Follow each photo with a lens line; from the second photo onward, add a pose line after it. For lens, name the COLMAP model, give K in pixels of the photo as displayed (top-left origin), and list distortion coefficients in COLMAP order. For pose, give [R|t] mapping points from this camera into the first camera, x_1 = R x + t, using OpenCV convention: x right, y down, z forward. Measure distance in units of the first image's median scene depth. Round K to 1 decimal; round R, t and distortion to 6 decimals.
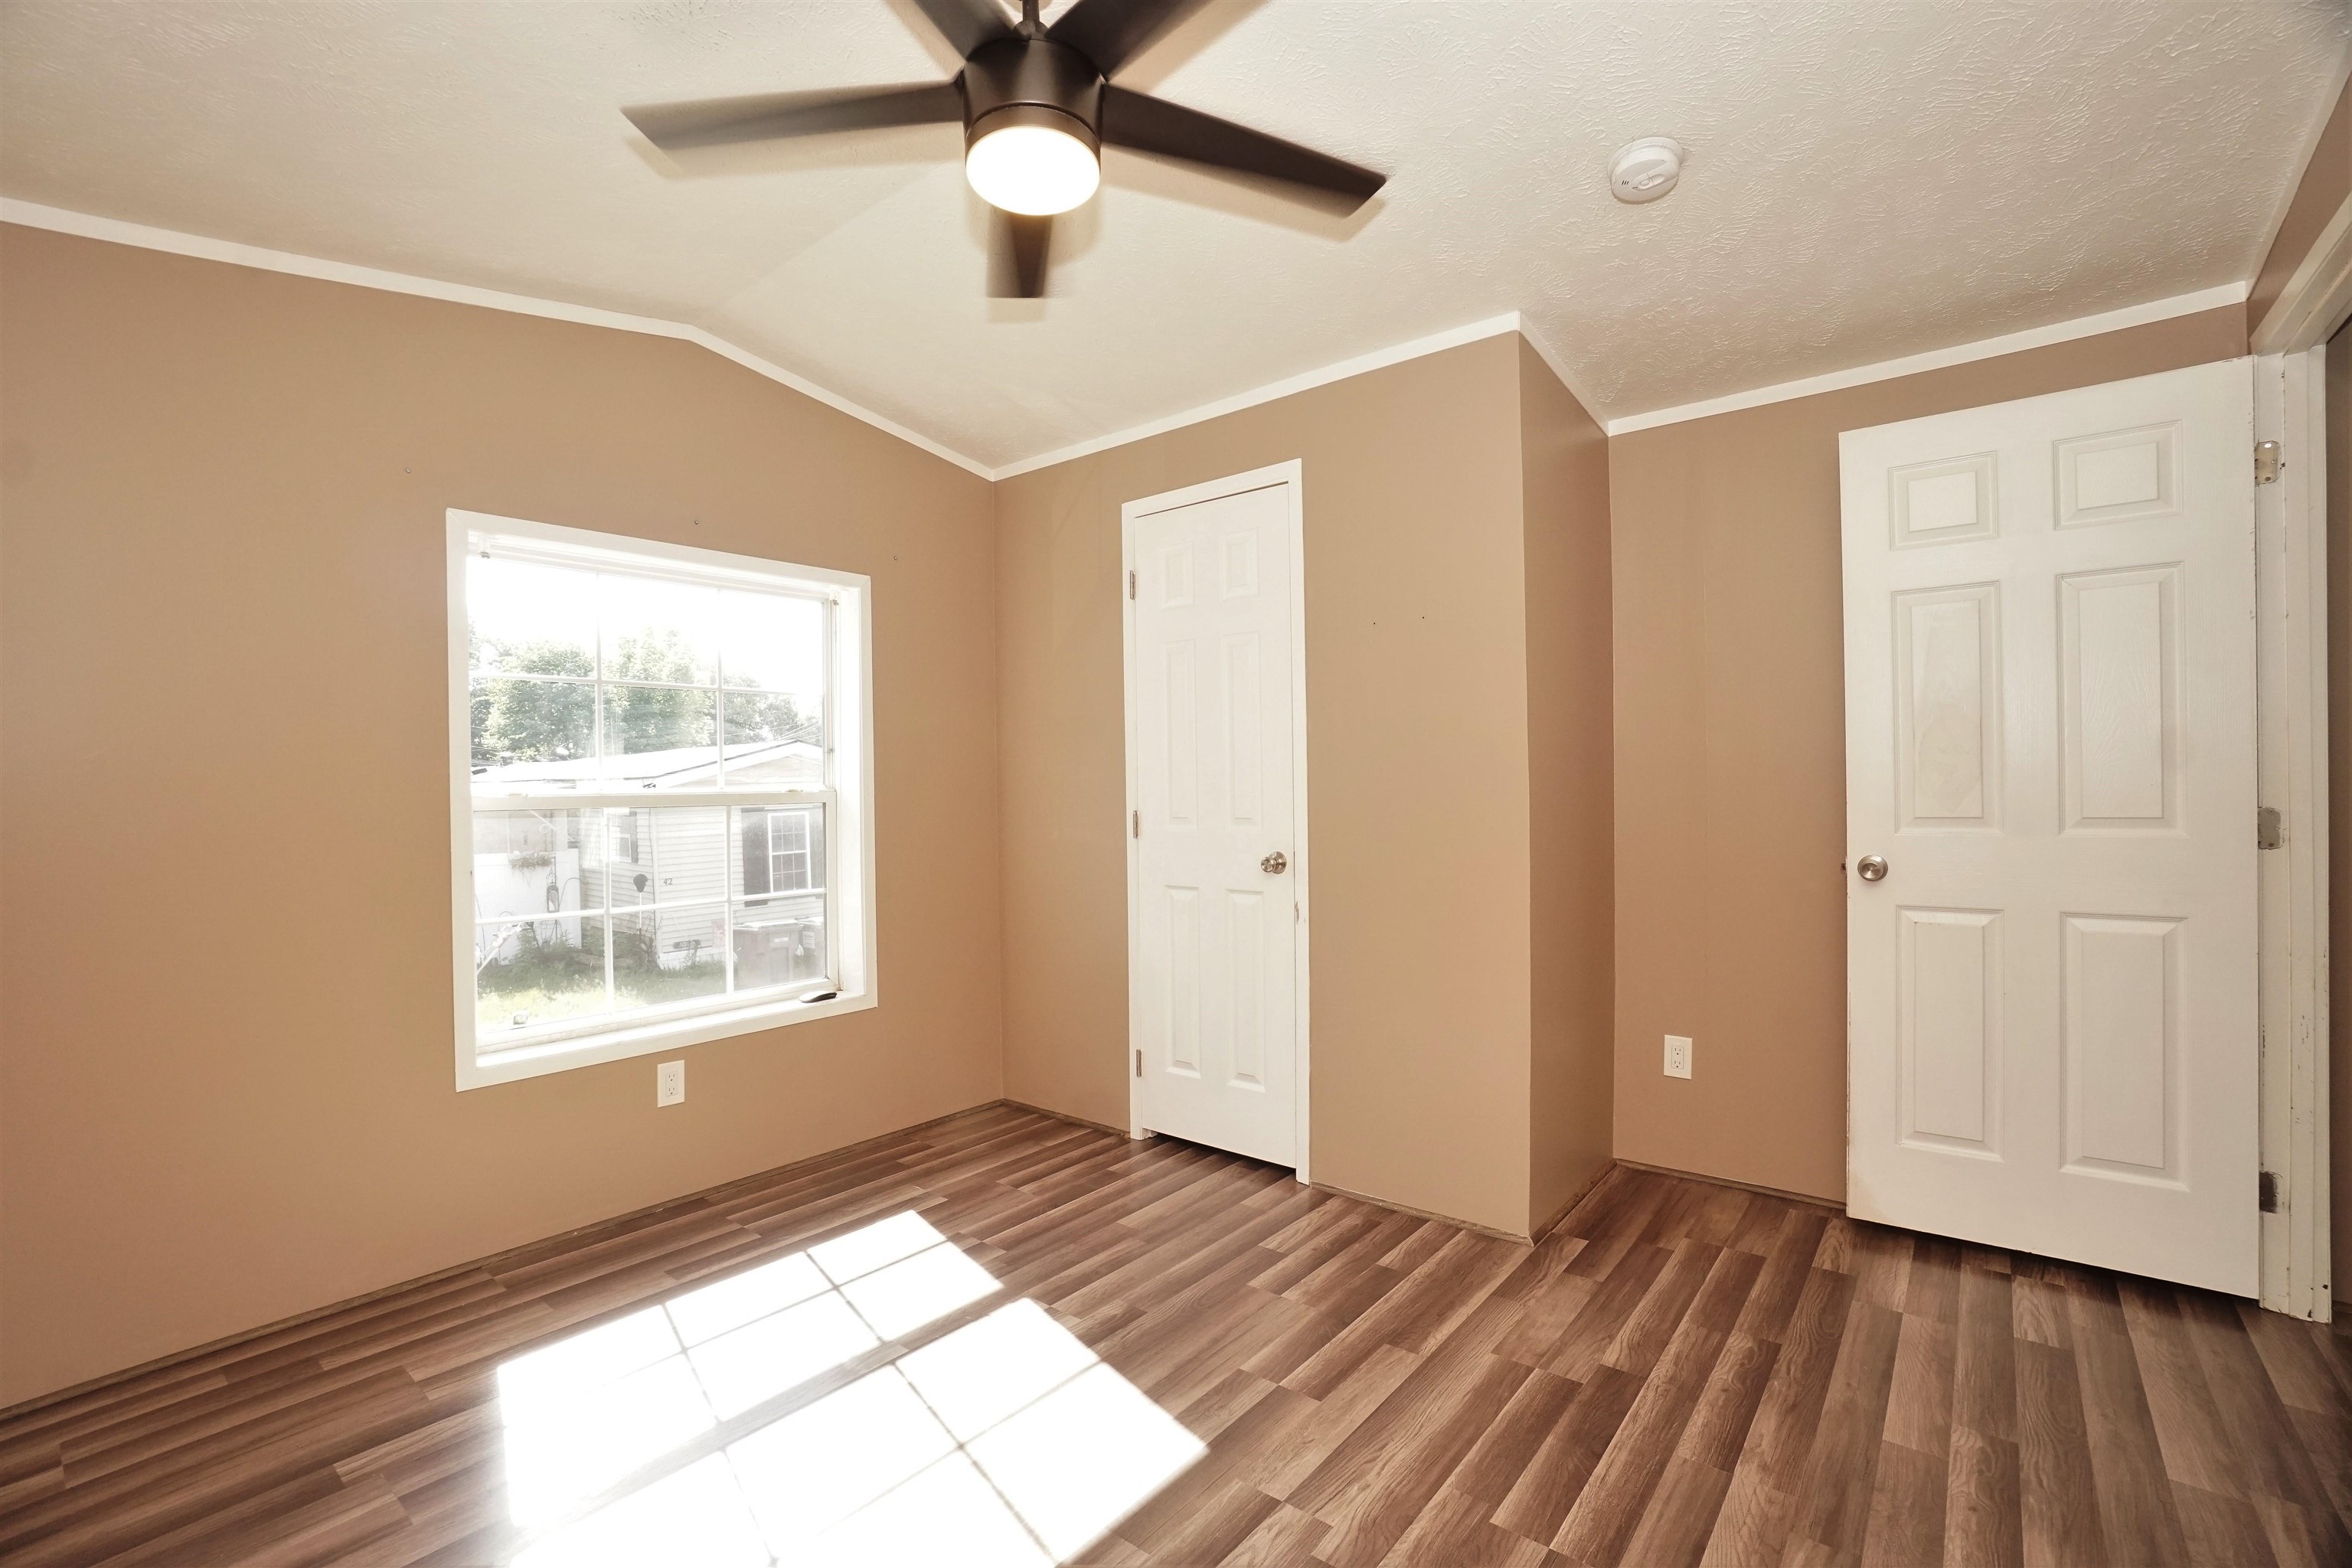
lens RADIAL K [[997.4, 0, 1142.5], [0, 997.4, 795.6], [0, 0, 1]] dist [-0.092540, 0.029385]
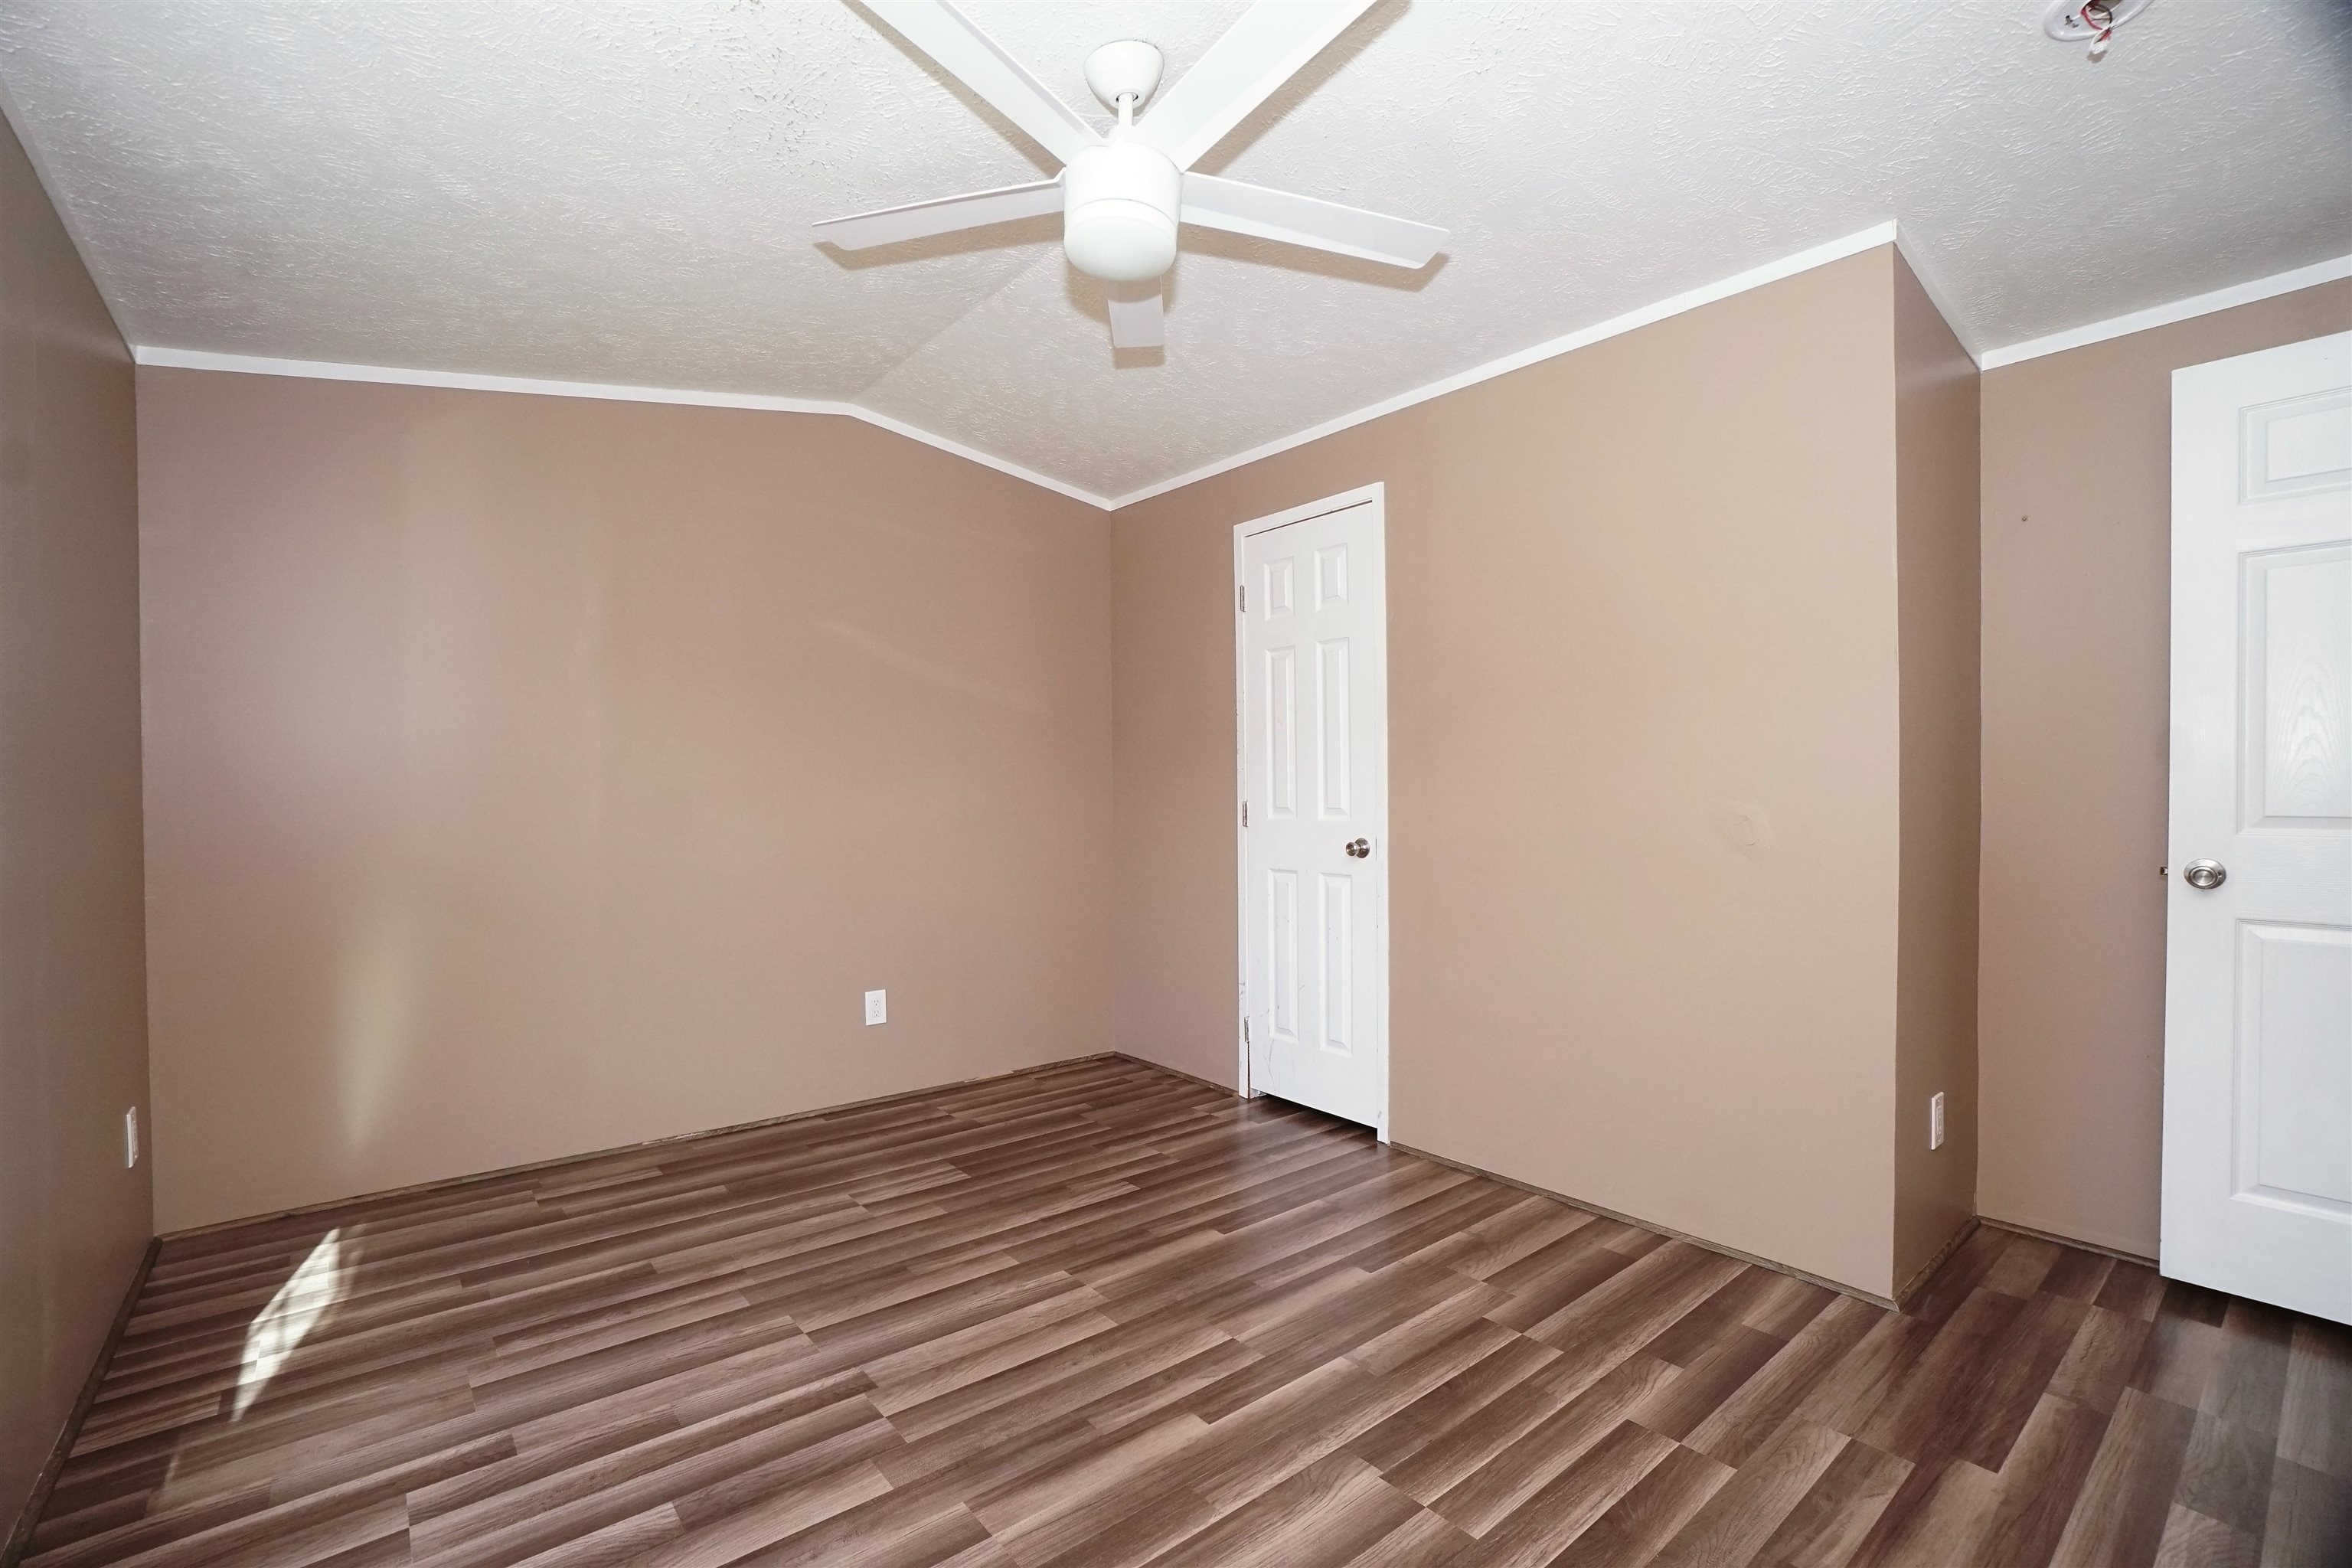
lens RADIAL K [[1029.4, 0, 1203.2], [0, 1029.4, 786.7], [0, 0, 1]] dist [-0.073293, 0.021397]
pose [[0.985527, 0.006021, -0.169412, 0.157544], [-0.005895, 0.999982, 0.001251, -0.001022], [0.169417, -0.000234, 0.985545, -0.151947]]
